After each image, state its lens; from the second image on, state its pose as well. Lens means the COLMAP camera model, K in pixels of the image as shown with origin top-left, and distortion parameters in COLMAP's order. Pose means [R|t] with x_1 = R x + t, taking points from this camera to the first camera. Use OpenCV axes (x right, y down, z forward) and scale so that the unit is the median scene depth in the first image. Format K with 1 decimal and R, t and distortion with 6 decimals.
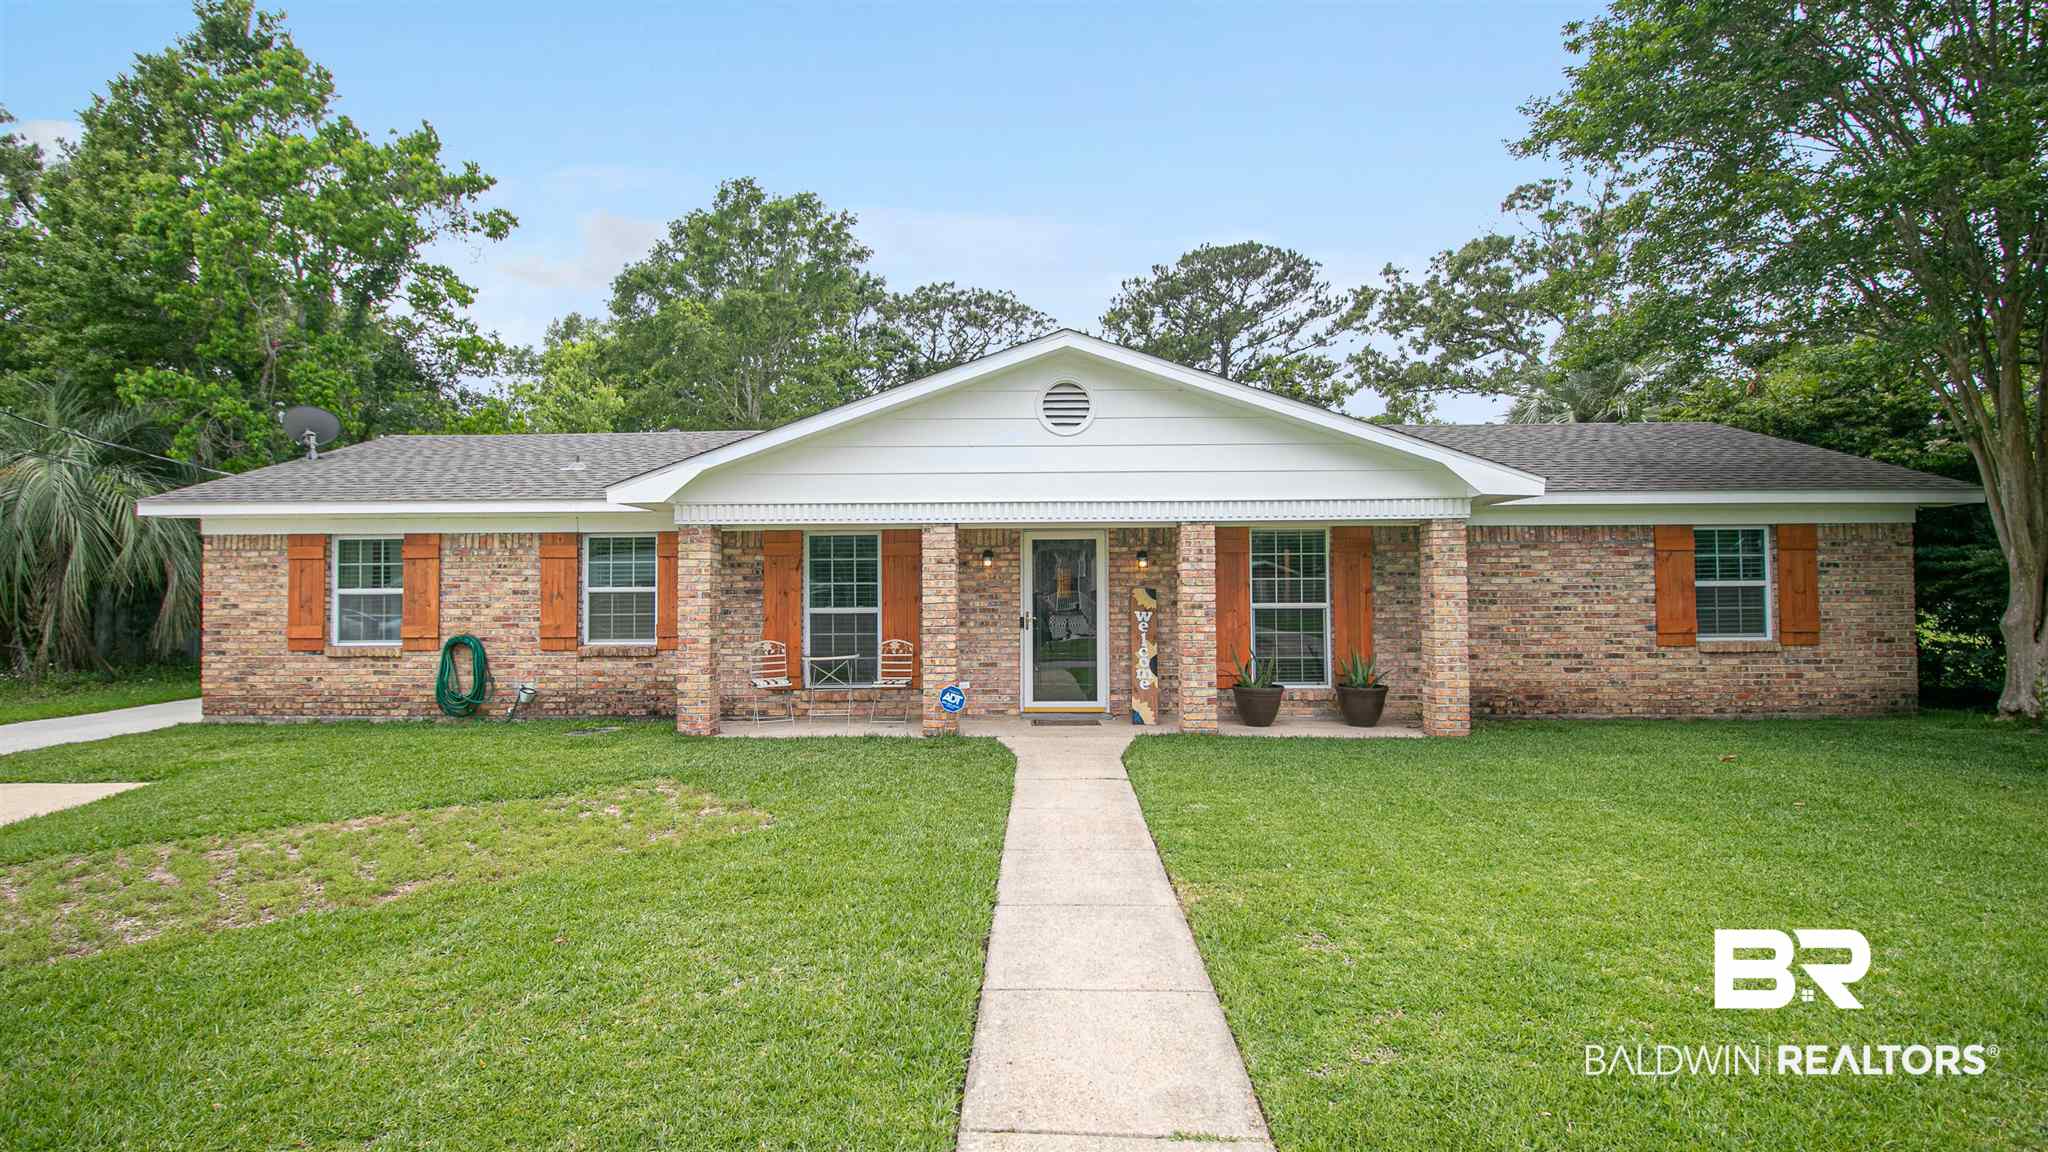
lens RADIAL K [[916.5, 0, 1009.3], [0, 916.5, 572.8], [0, 0, 1]] dist [-0.000011, -0.012989]
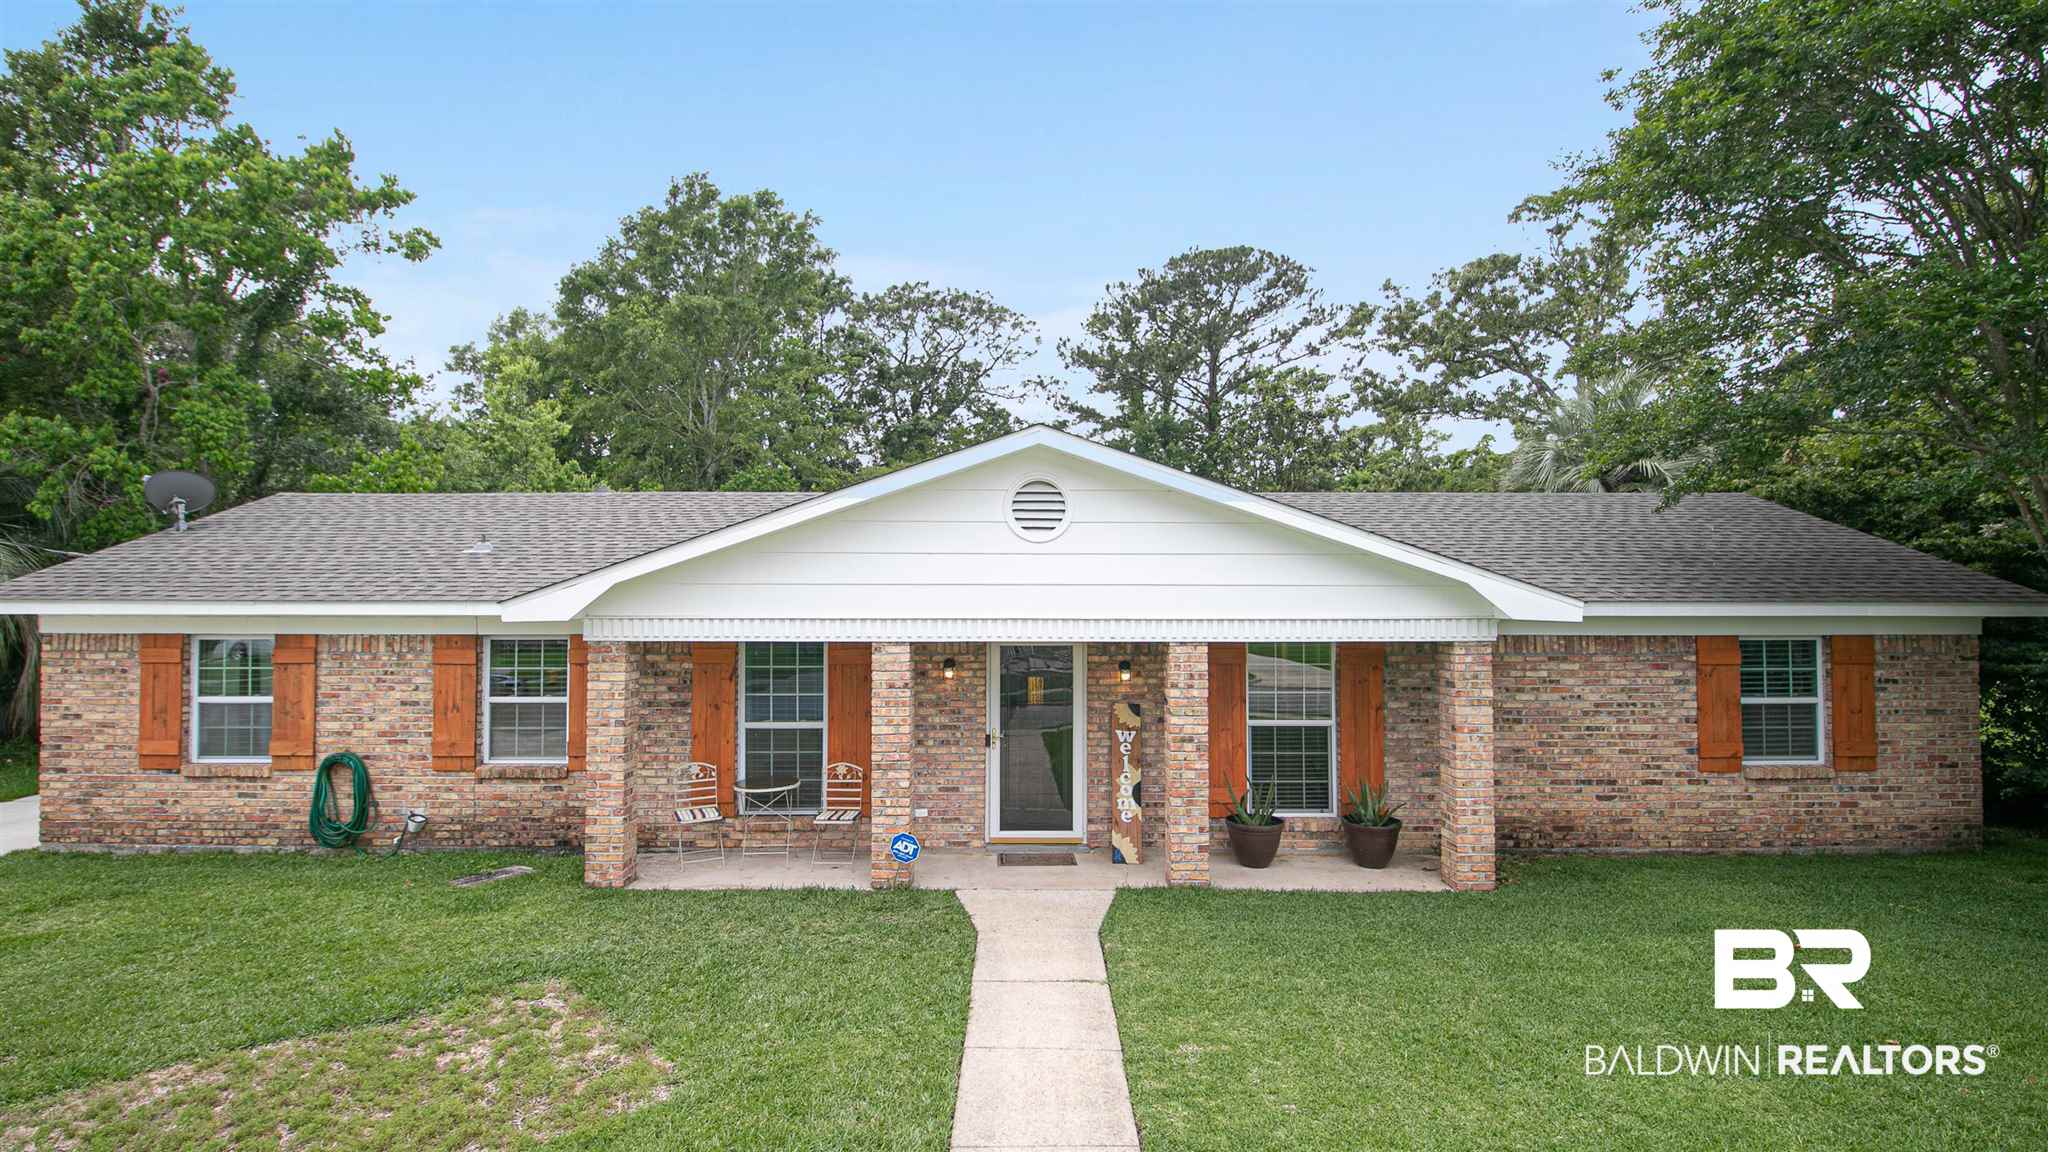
lens RADIAL K [[952.8, 0, 1010.7], [0, 952.8, 561.3], [0, 0, 1]] dist [-0.000341, -0.012286]
pose [[0.999684, 0.006794, 0.024196, 0.012353], [-0.006719, 0.999972, -0.003171, -0.114276], [-0.024217, 0.003008, 0.999702, 0.085711]]
